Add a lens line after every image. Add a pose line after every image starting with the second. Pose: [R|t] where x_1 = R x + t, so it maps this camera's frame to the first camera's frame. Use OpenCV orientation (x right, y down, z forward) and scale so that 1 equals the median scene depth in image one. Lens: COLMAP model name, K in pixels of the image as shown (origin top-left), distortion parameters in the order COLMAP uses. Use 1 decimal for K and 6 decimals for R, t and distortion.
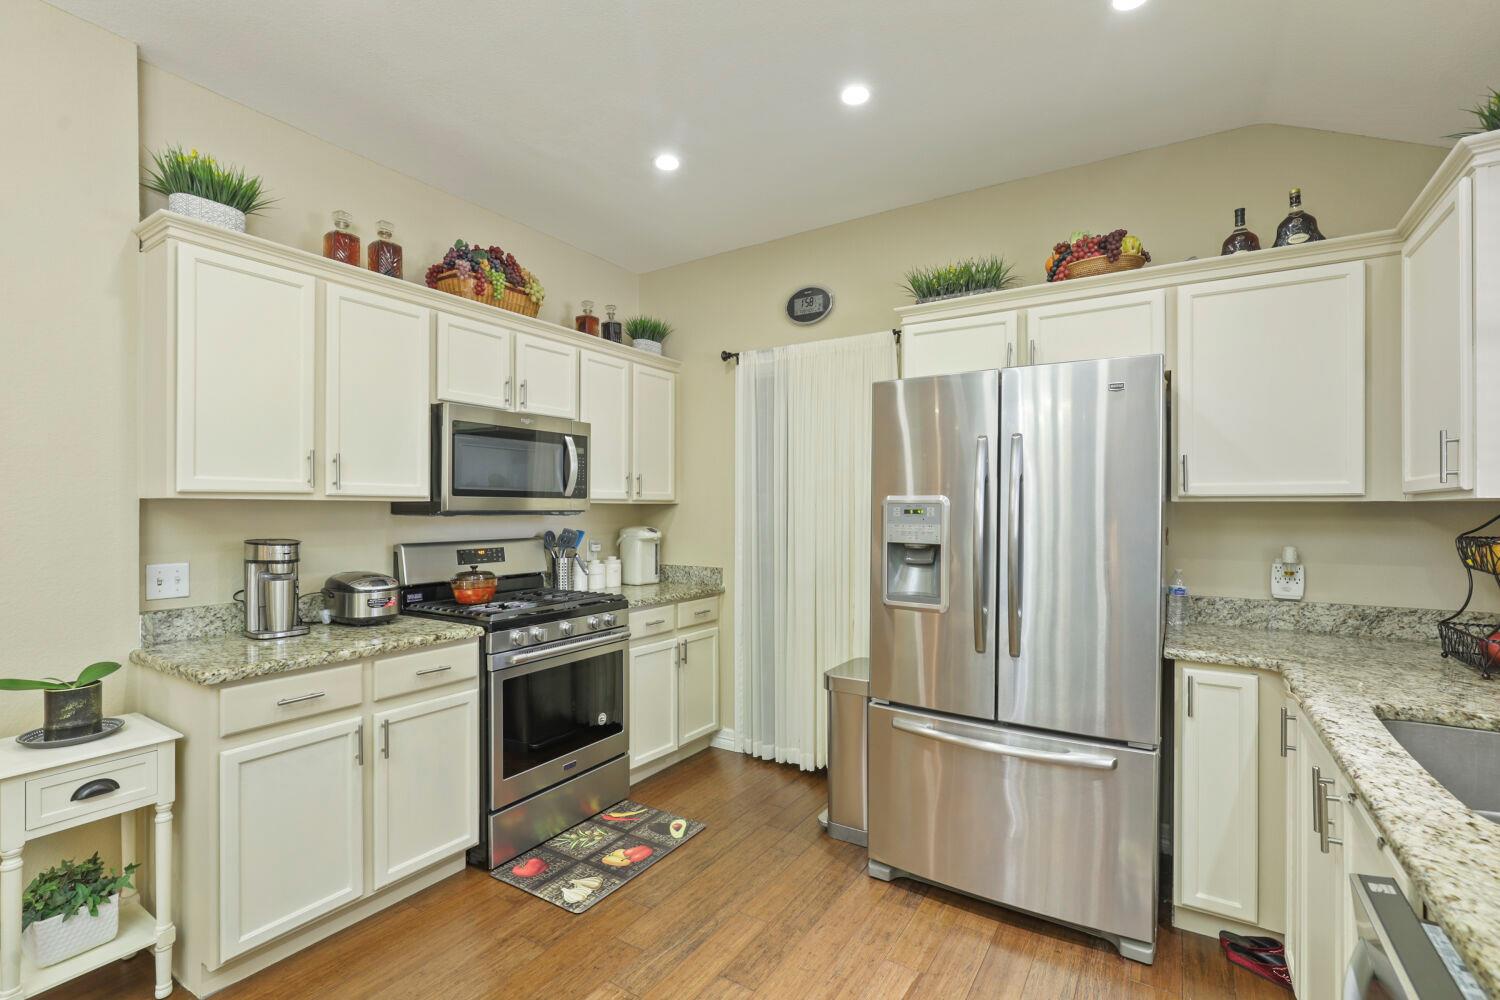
lens RADIAL K [[688.6, 0, 745.3], [0, 688.6, 514.6], [0, 0, 1]] dist [-0.007687, -0.000724]
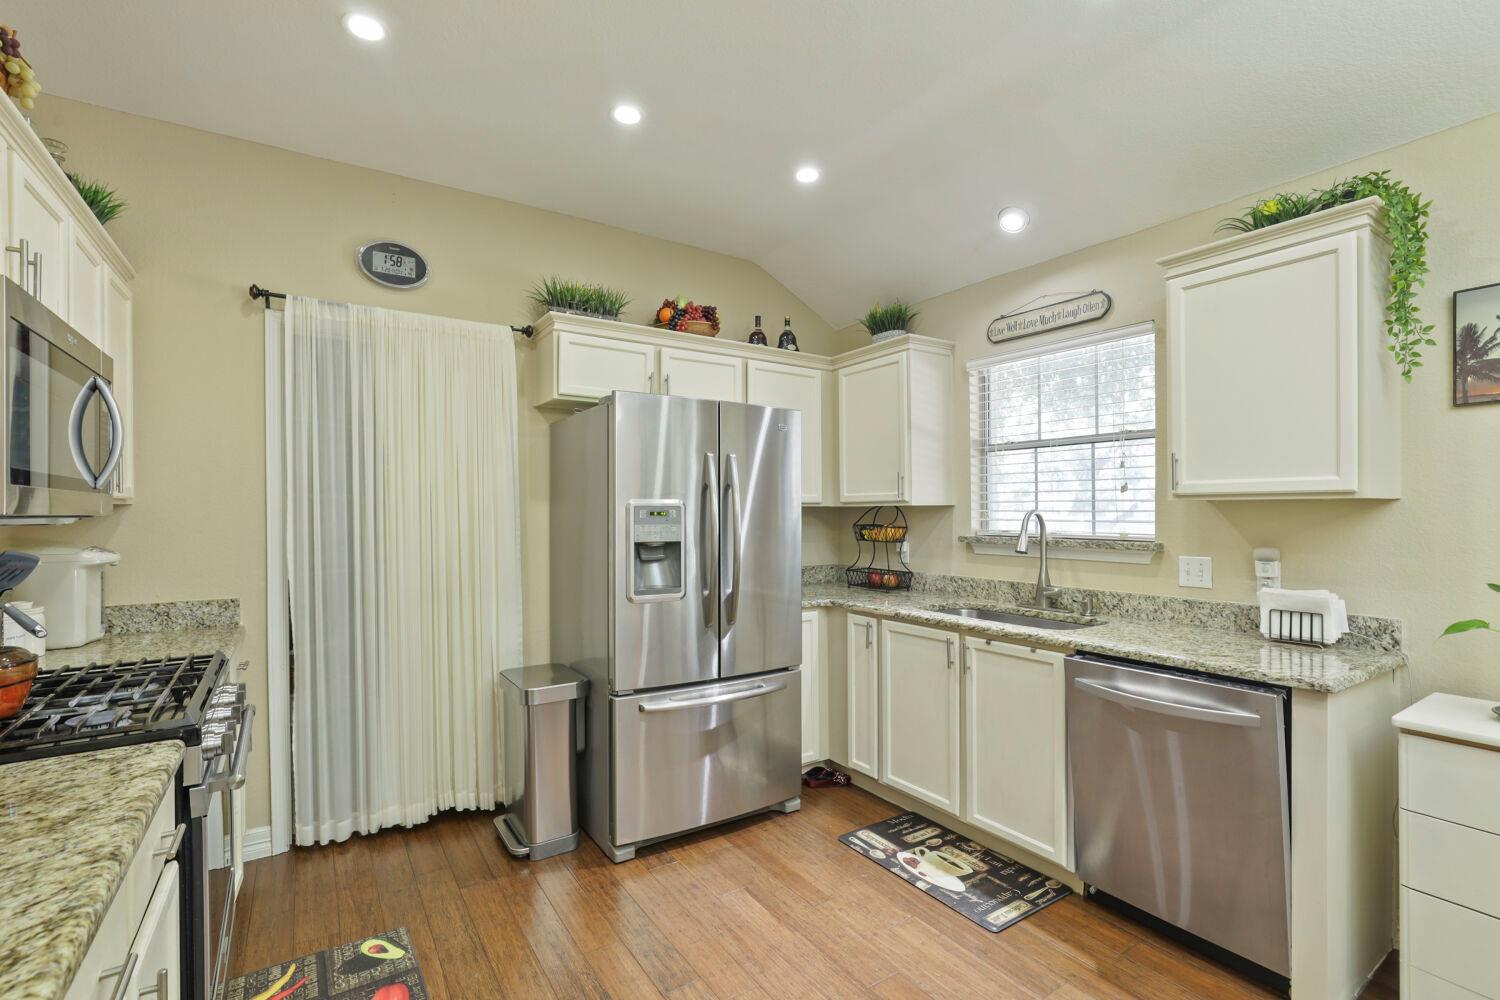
lens RADIAL K [[688.6, 0, 737.4], [0, 688.6, 518.8], [0, 0, 1]] dist [-0.007687, -0.000724]
pose [[0.397149, -0.011696, 0.917680, -0.688335], [0.010624, 0.999910, 0.008147, -0.003483], [-0.917693, 0.006514, 0.397237, 0.408573]]
